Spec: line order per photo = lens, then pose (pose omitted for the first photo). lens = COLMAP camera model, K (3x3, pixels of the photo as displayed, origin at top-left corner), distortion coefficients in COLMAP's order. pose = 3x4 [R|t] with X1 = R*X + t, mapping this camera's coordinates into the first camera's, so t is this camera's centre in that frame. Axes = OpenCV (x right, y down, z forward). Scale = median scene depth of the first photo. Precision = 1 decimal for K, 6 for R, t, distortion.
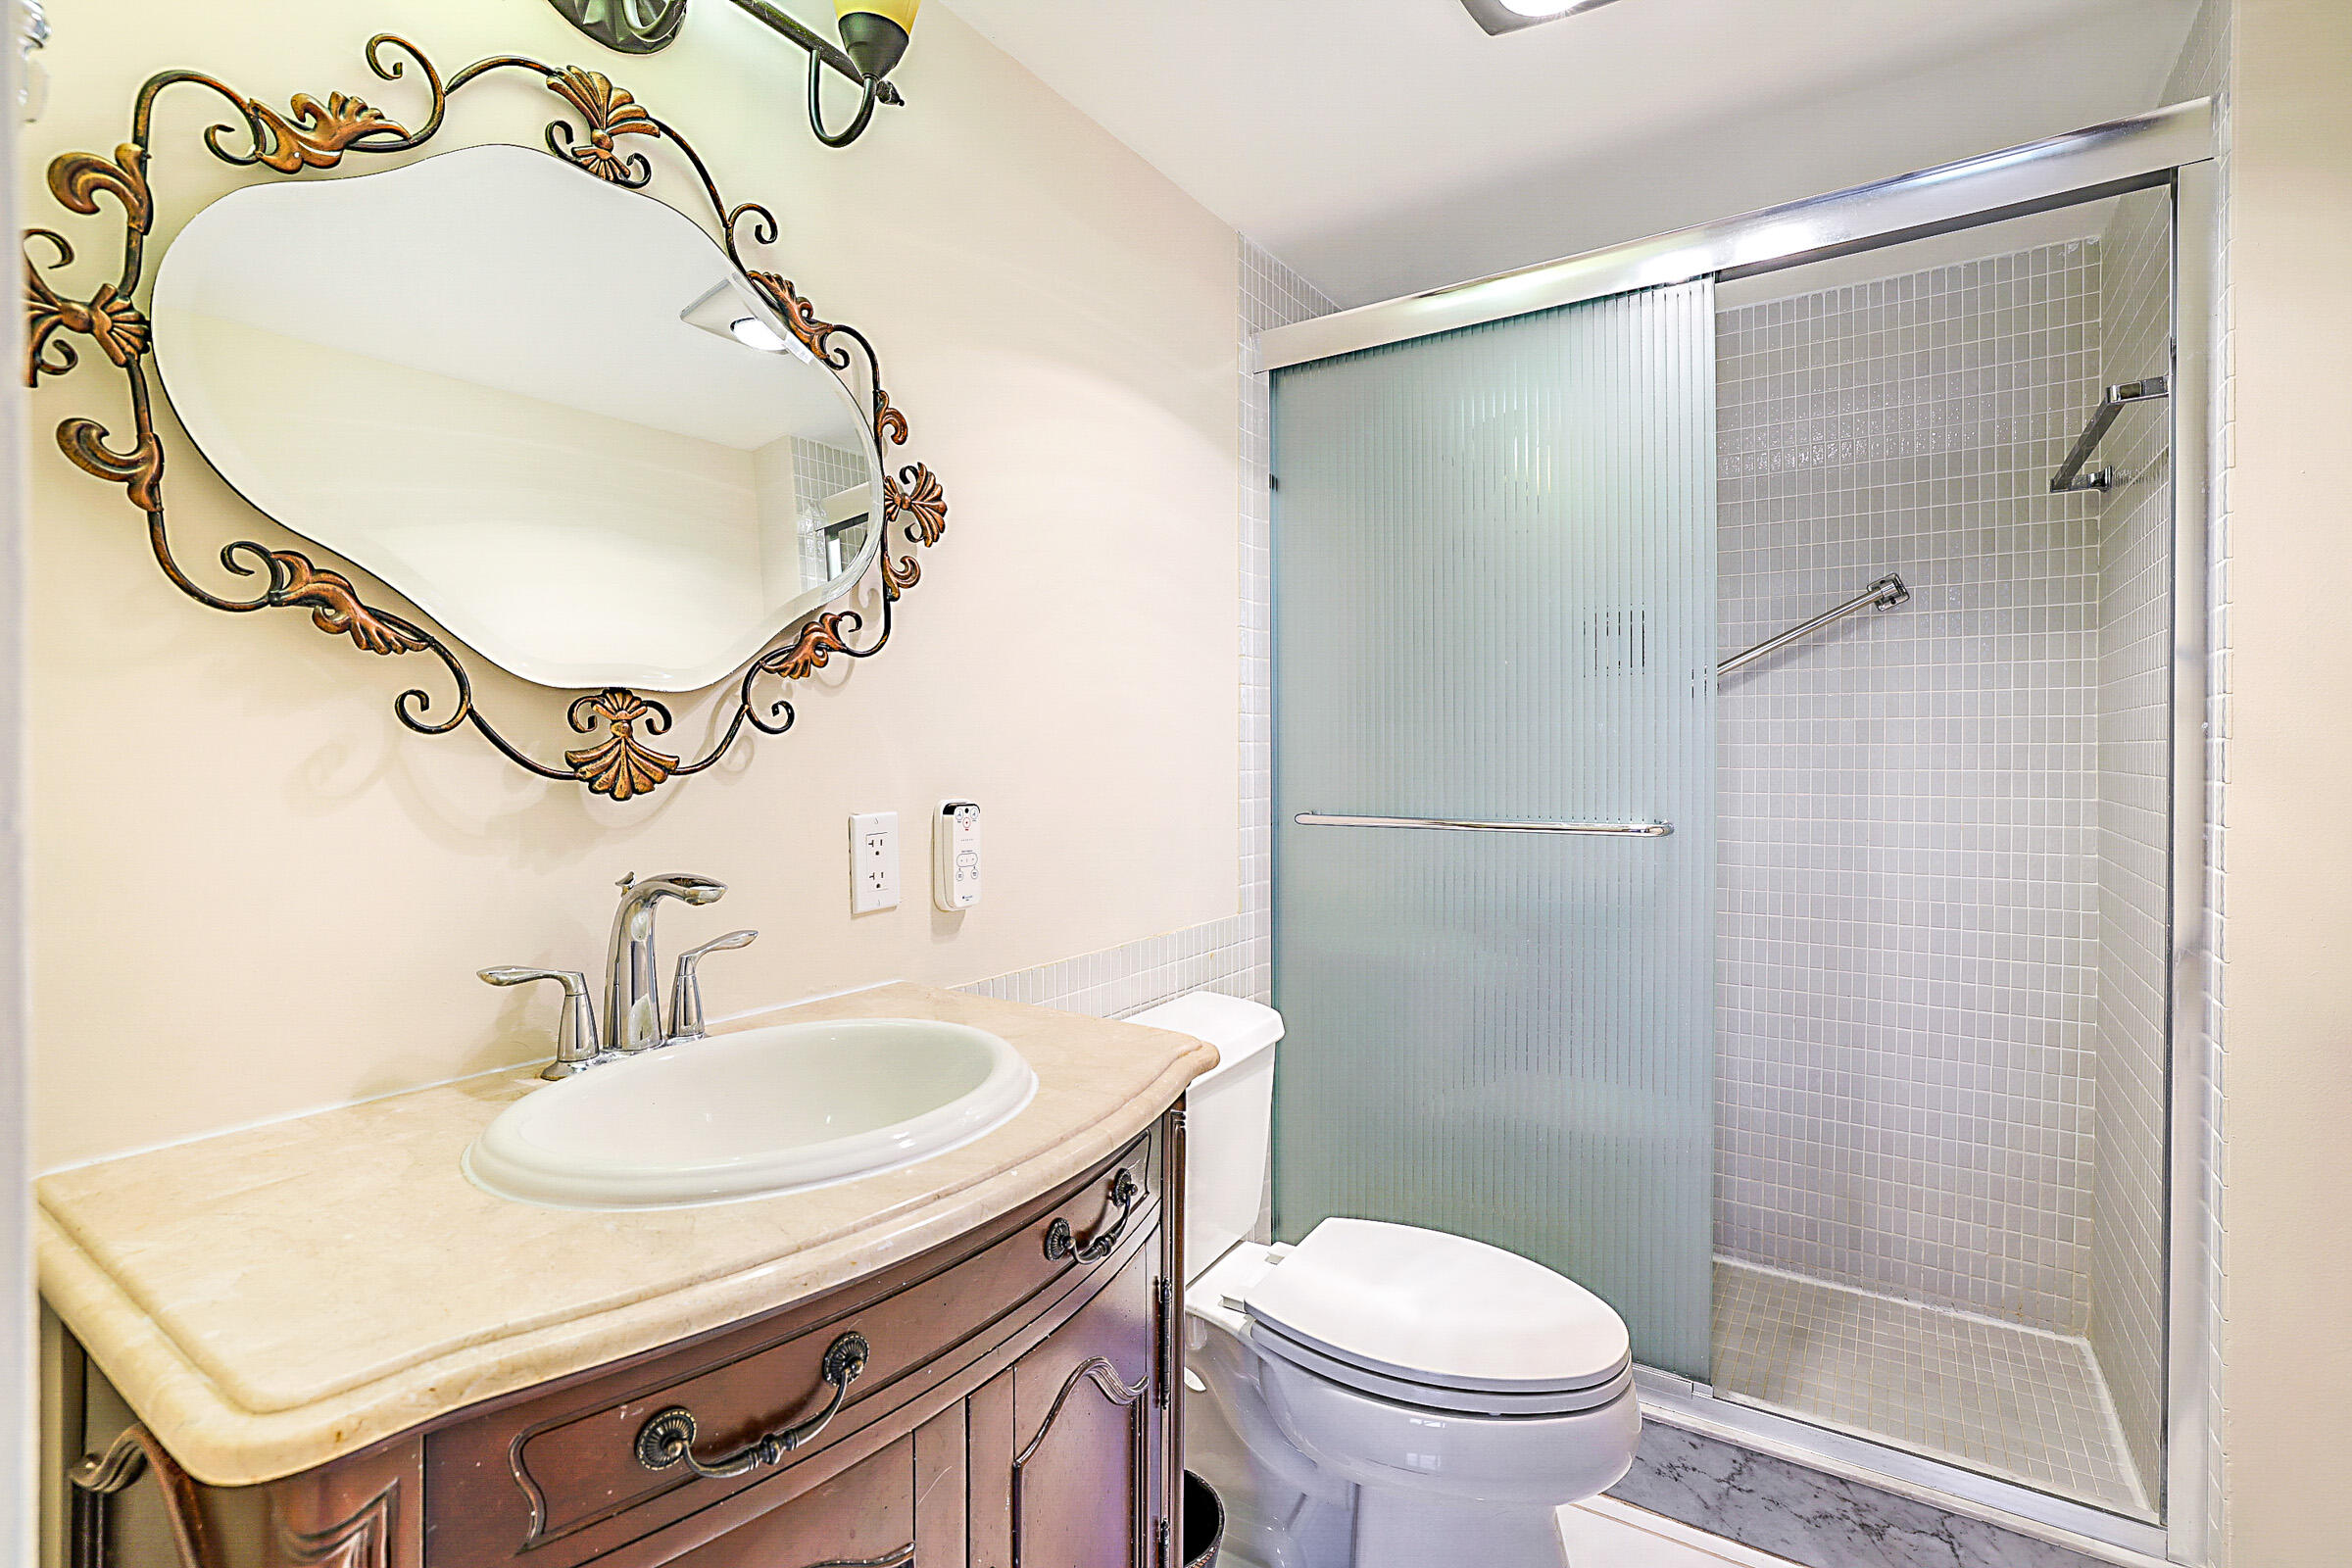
lens RADIAL K [[1070.4, 0, 1173.0], [0, 1070.4, 781.6], [0, 0, 1]] dist [-0.042470, 0.019529]
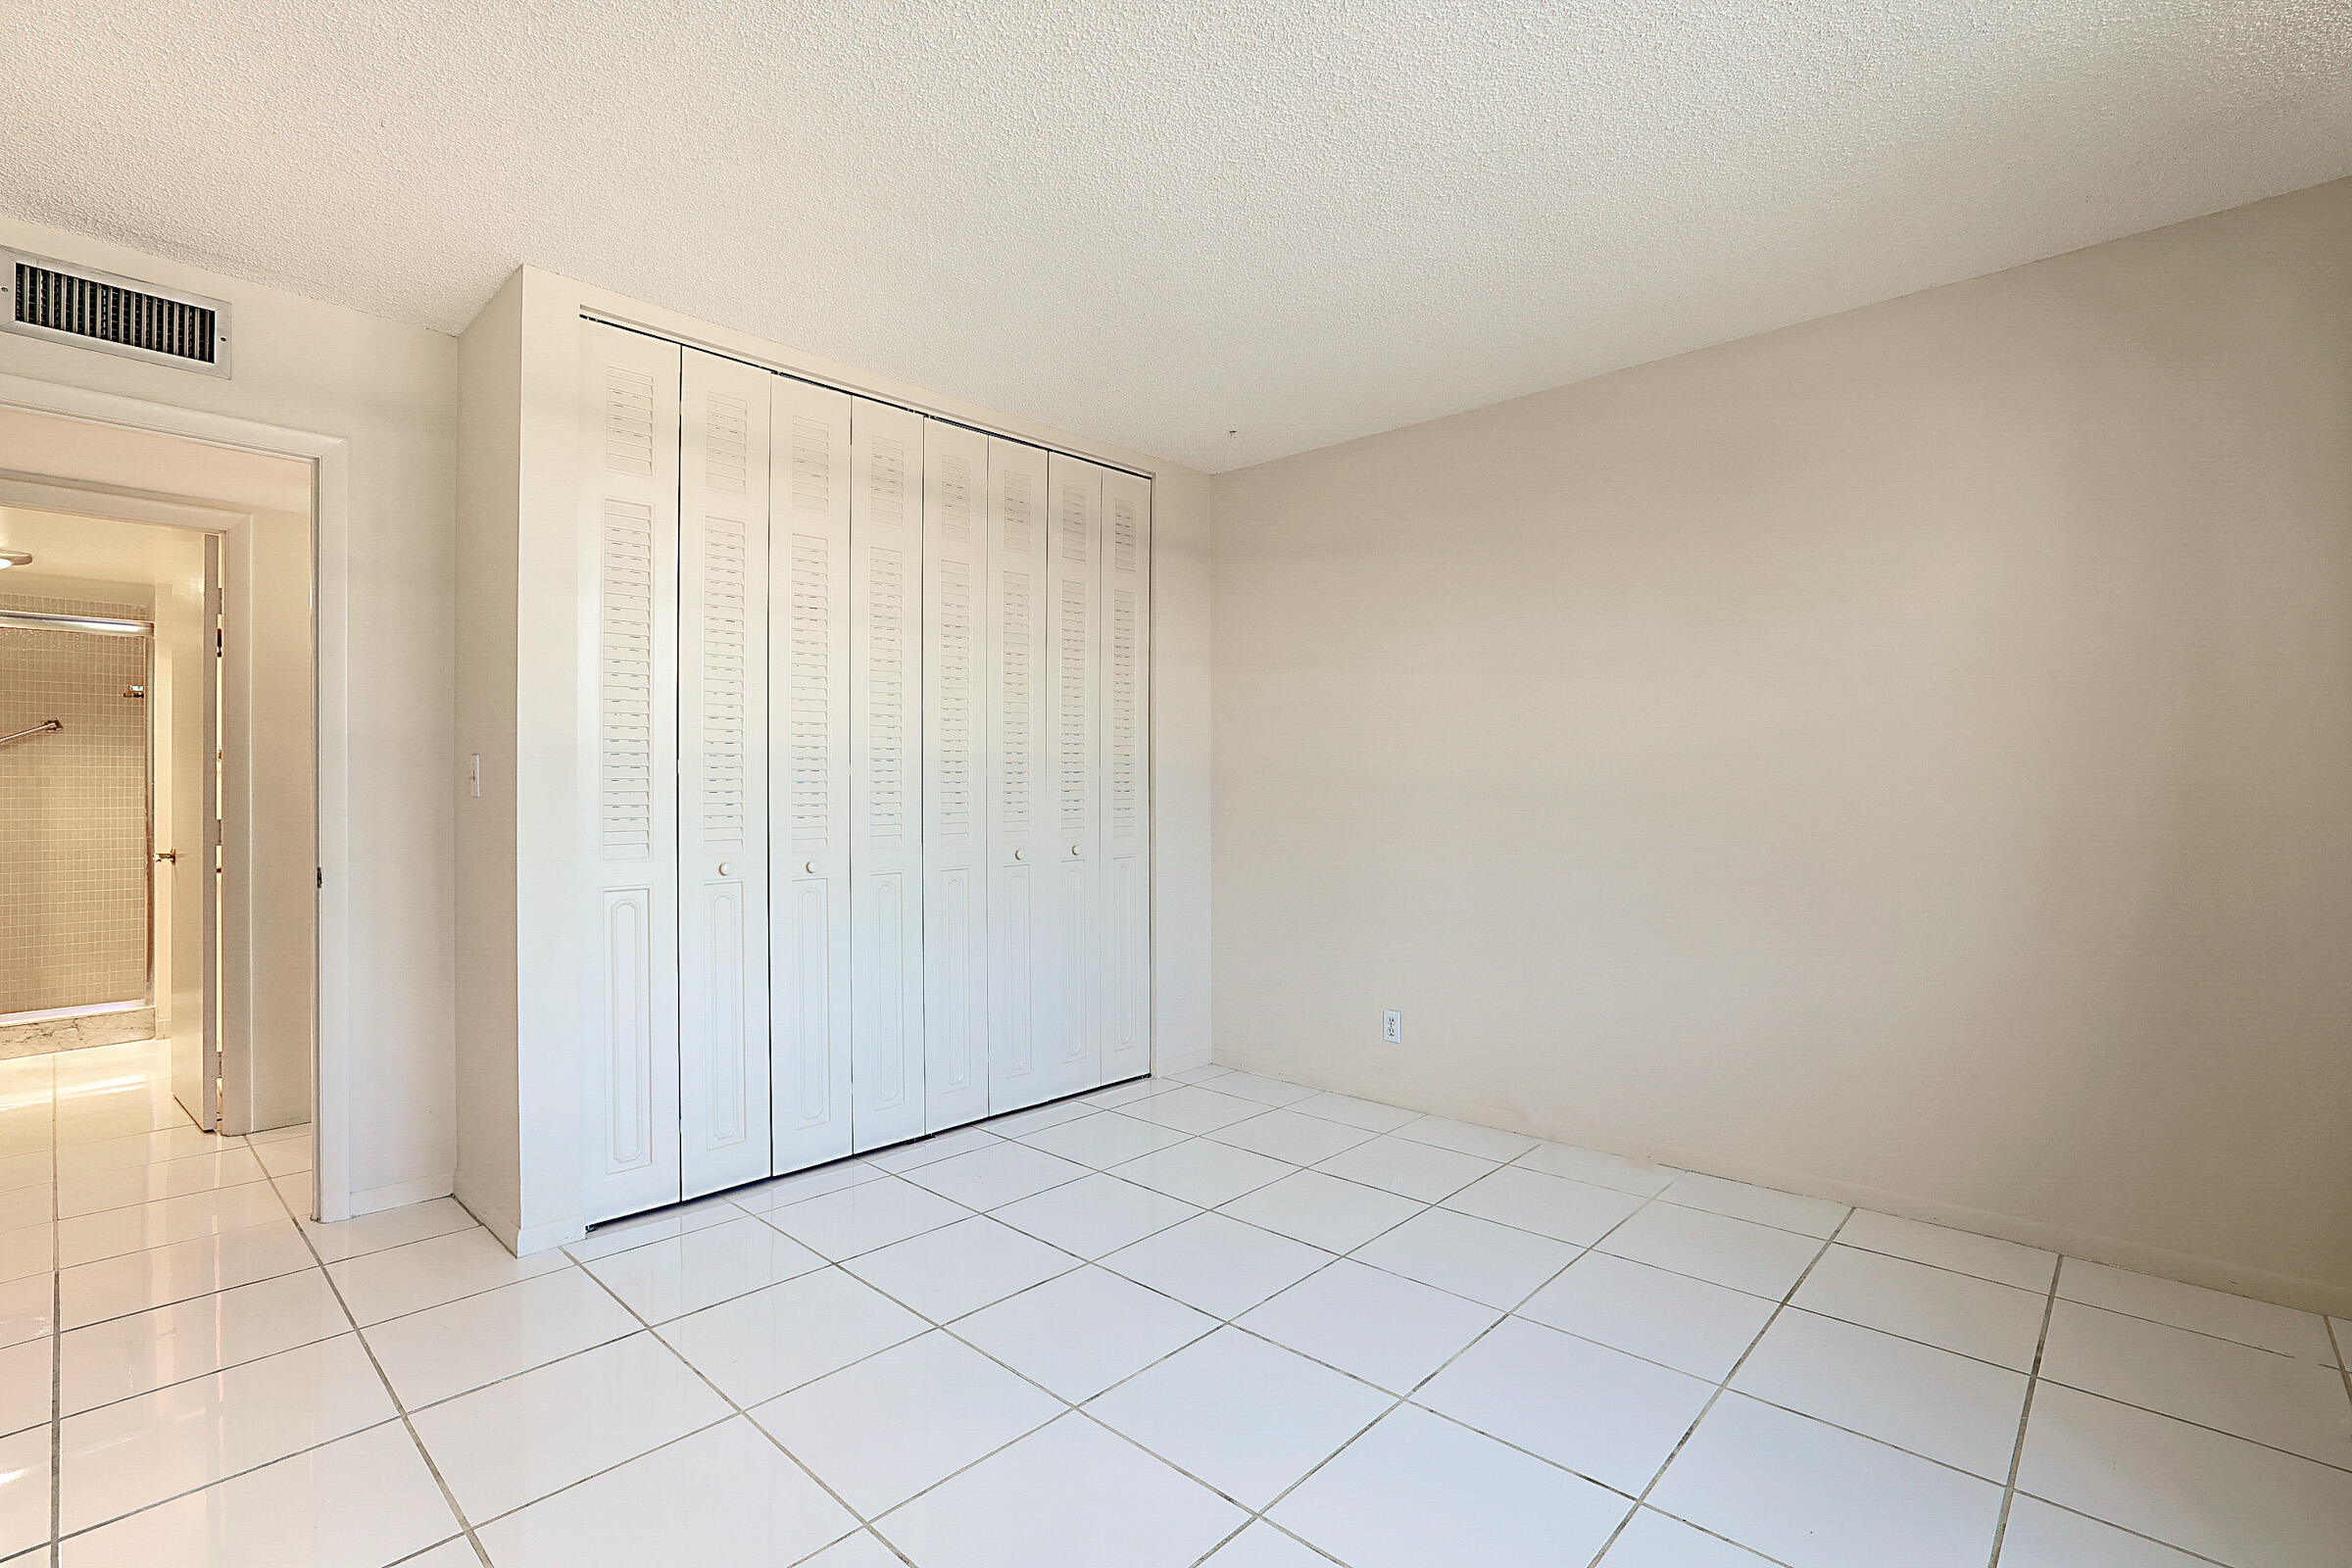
lens RADIAL K [[1070.4, 0, 1173.0], [0, 1070.4, 781.6], [0, 0, 1]] dist [-0.042470, 0.019529]
pose [[0.153460, 0.003152, 0.988150, -1.337543], [0.009854, 0.999940, -0.004720, -0.010977], [-0.988106, 0.010462, 0.153420, -1.967744]]
